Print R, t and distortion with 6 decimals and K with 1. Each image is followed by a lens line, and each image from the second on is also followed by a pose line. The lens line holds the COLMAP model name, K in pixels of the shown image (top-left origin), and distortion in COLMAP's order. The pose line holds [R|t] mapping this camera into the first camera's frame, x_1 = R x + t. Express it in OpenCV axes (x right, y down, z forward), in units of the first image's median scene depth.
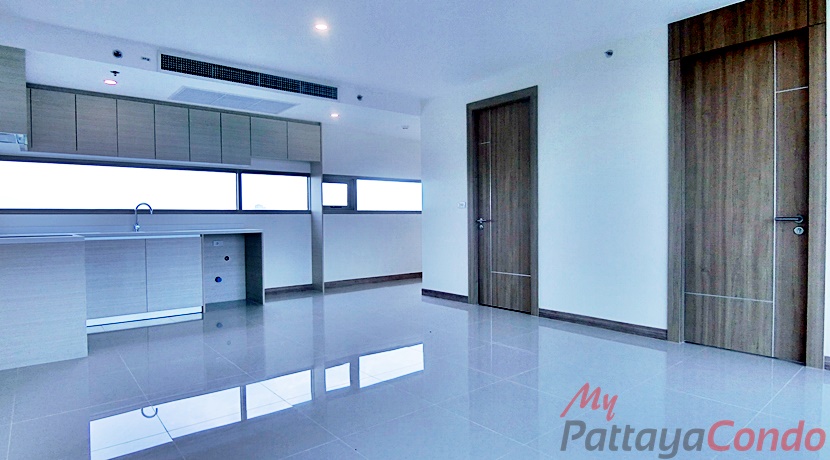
lens RADIAL K [[458.0, 0, 416.7], [0, 458.0, 224.6], [0, 0, 1]] dist [-0.004478, -0.001053]
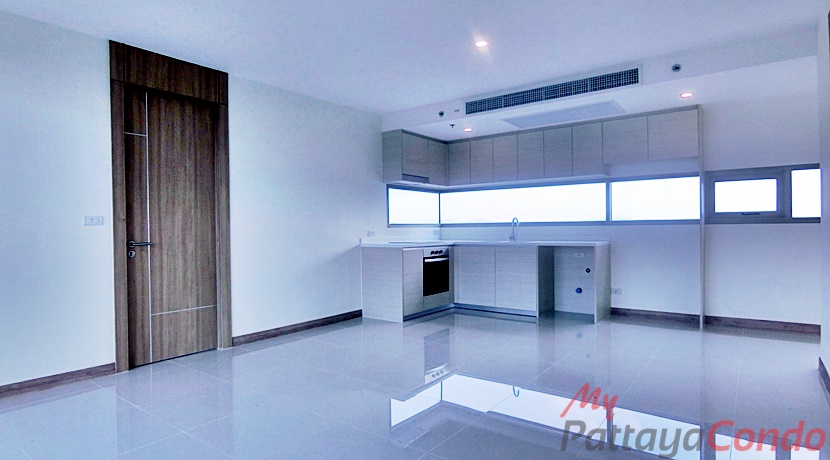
lens RADIAL K [[458.0, 0, 416.7], [0, 458.0, 224.6], [0, 0, 1]] dist [-0.004478, -0.001053]
pose [[0.244505, -0.002348, -0.969645, 0.480467], [-0.006437, 0.999971, -0.004045, -0.019866], [0.969627, 0.007230, 0.244483, 0.415131]]
